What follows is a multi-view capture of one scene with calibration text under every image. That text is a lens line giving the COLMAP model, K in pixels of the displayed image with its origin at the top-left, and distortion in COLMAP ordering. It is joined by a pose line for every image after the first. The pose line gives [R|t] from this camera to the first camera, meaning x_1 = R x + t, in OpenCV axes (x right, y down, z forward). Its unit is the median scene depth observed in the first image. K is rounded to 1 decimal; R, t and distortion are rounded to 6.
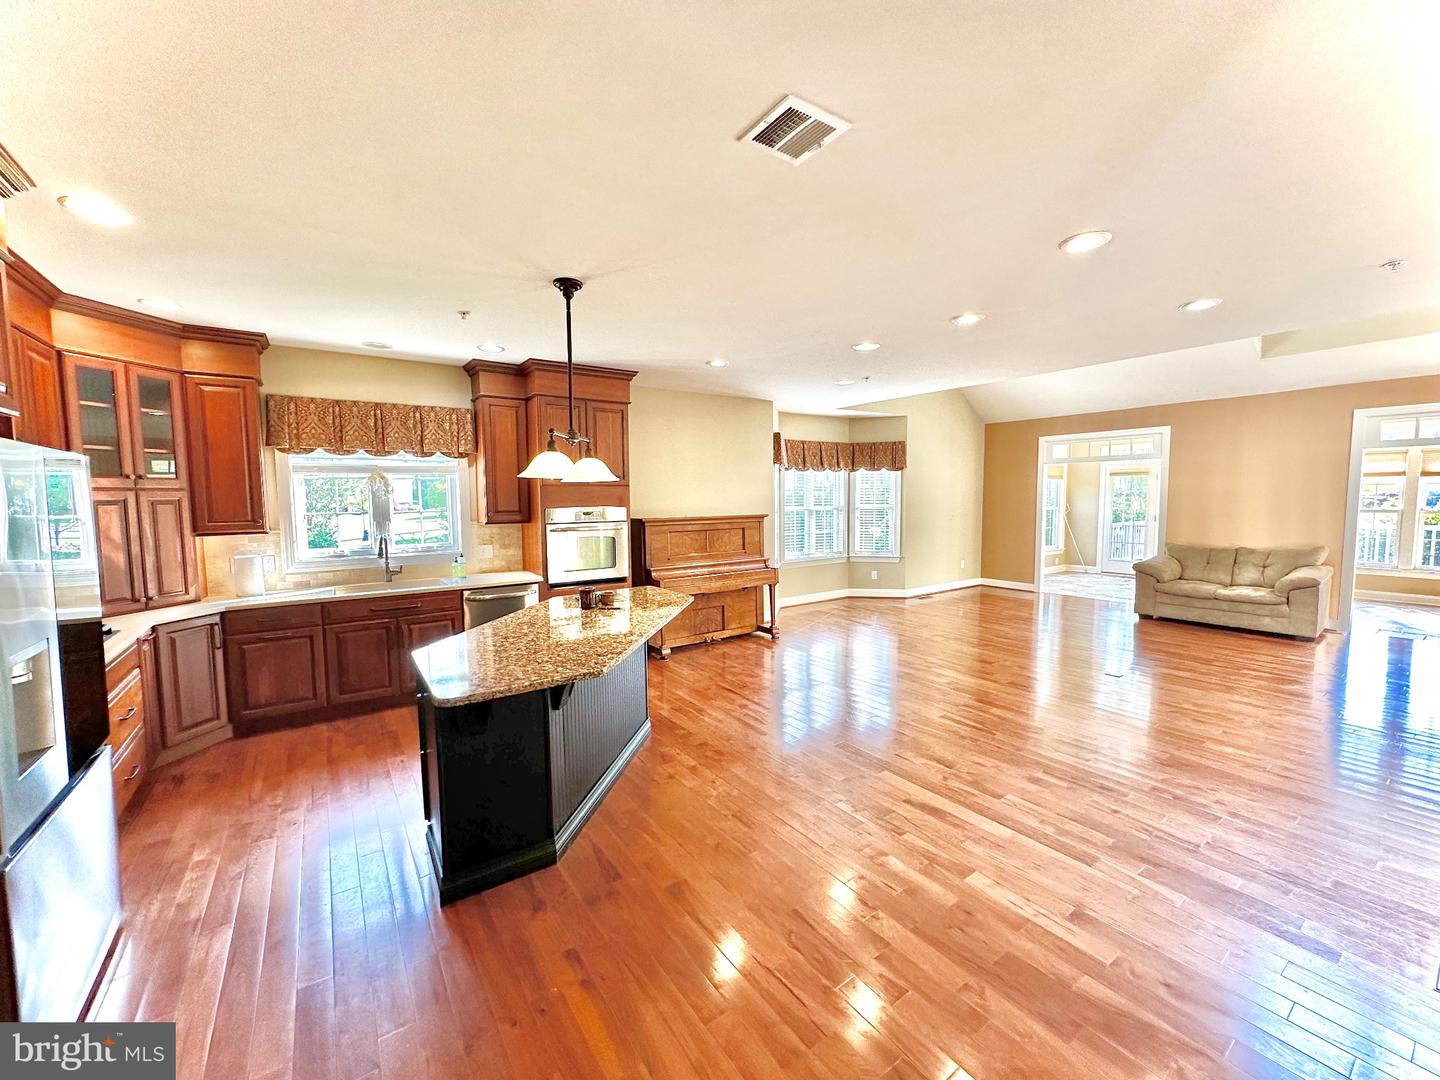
lens RADIAL K [[581.5, 0, 726.1], [0, 581.5, 536.7], [0, 0, 1]] dist [0.003902, 0.000199]
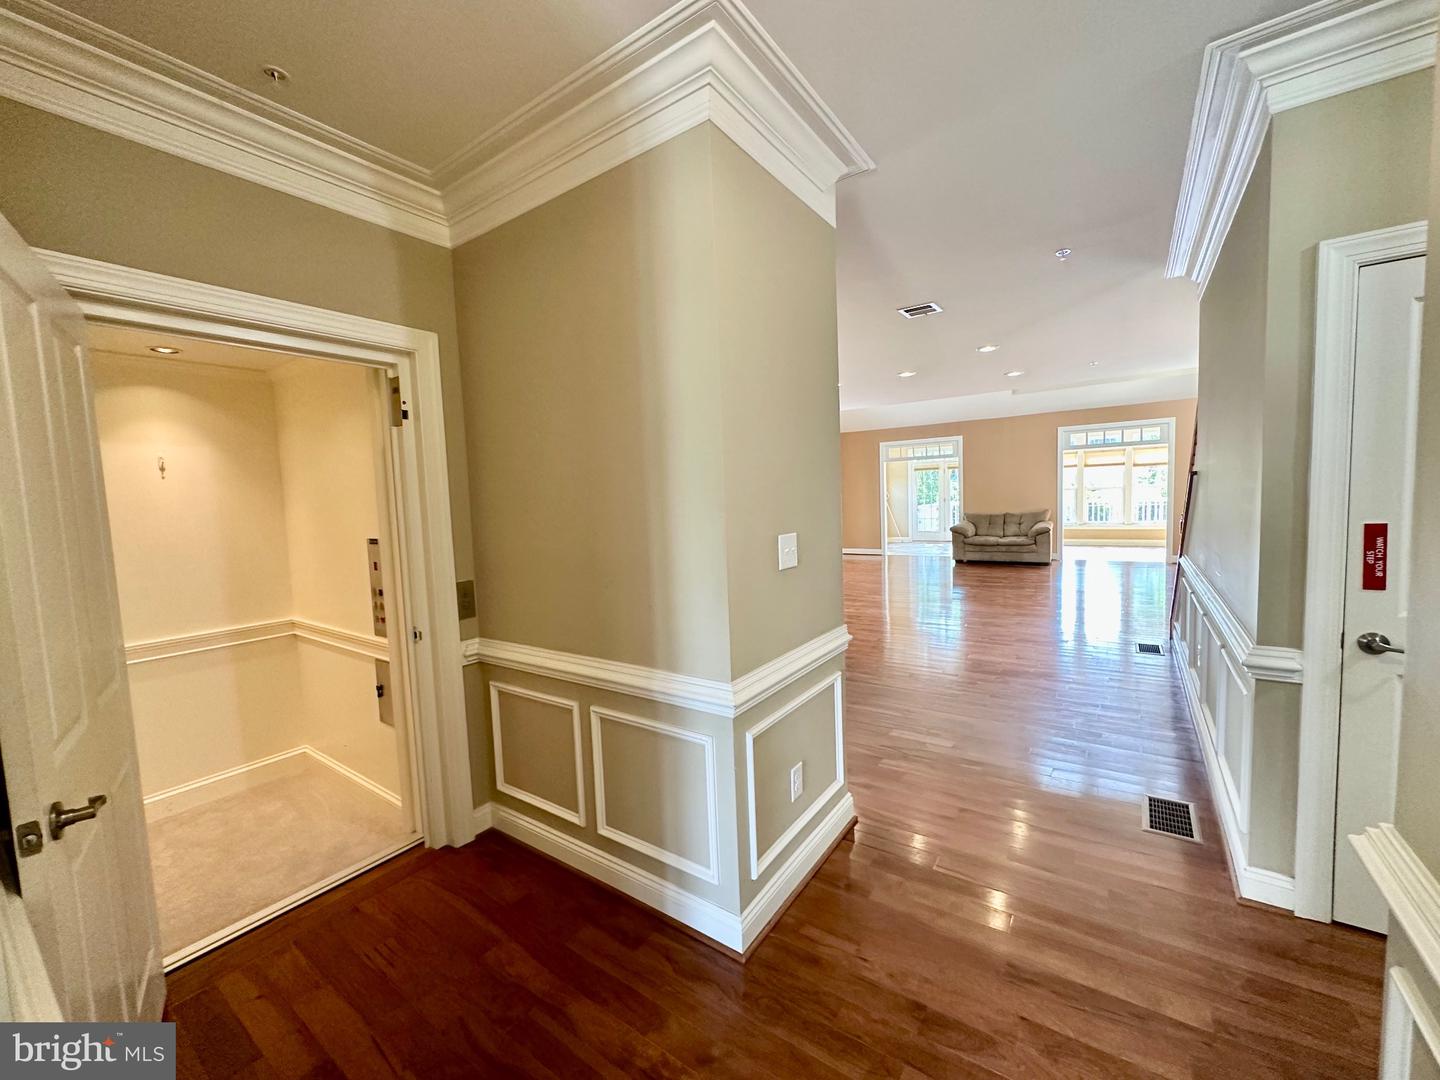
lens RADIAL K [[581.5, 0, 720.8], [0, 581.5, 537.0], [0, 0, 1]] dist [0.003902, 0.000199]
pose [[0.940736, -0.052505, 0.335050, -0.375359], [0.054897, 0.998489, 0.002334, 0.036890], [-0.334666, 0.016198, 0.942197, -0.223684]]
